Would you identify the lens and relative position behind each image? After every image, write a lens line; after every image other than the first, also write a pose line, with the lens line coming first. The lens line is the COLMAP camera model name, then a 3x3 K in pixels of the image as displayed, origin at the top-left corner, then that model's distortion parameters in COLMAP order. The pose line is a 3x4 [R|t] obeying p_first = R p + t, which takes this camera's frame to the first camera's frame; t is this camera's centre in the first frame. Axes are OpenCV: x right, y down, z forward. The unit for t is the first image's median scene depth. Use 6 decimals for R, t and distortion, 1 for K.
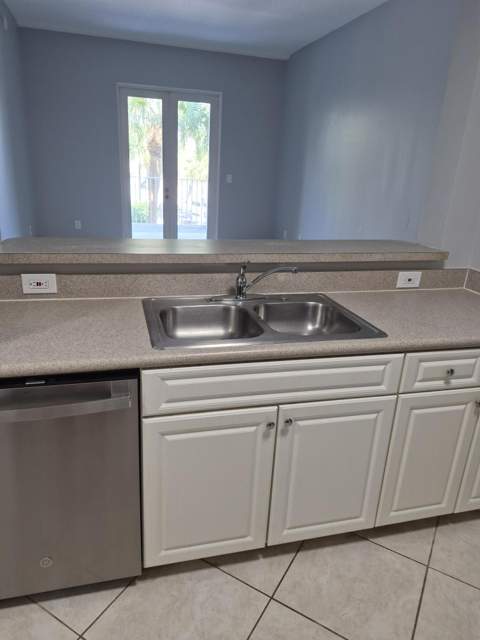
lens RADIAL K [[466.3, 0, 238.9], [0, 466.3, 331.7], [0, 0, 1]] dist [0.043634, -0.003121]
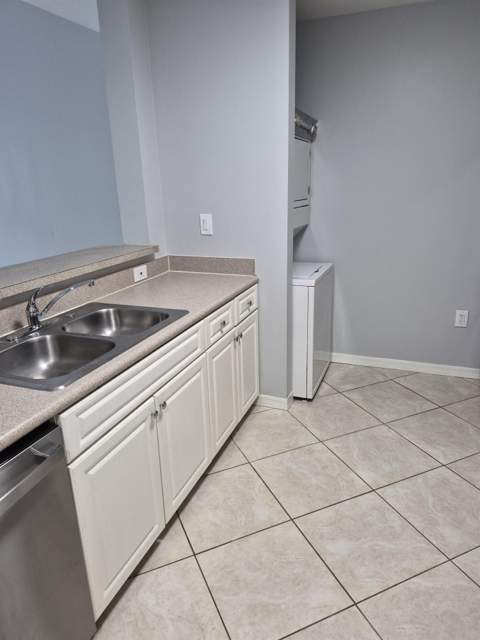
lens RADIAL K [[446.3, 0, 240.0], [0, 446.3, 320.0], [0, 0, 1]] dist [0.002514, -0.006278]
pose [[0.580655, -0.309401, 0.753068, -0.478299], [0.338463, 0.932992, 0.122351, -0.063099], [-0.740461, 0.183842, 0.646467, 0.101613]]
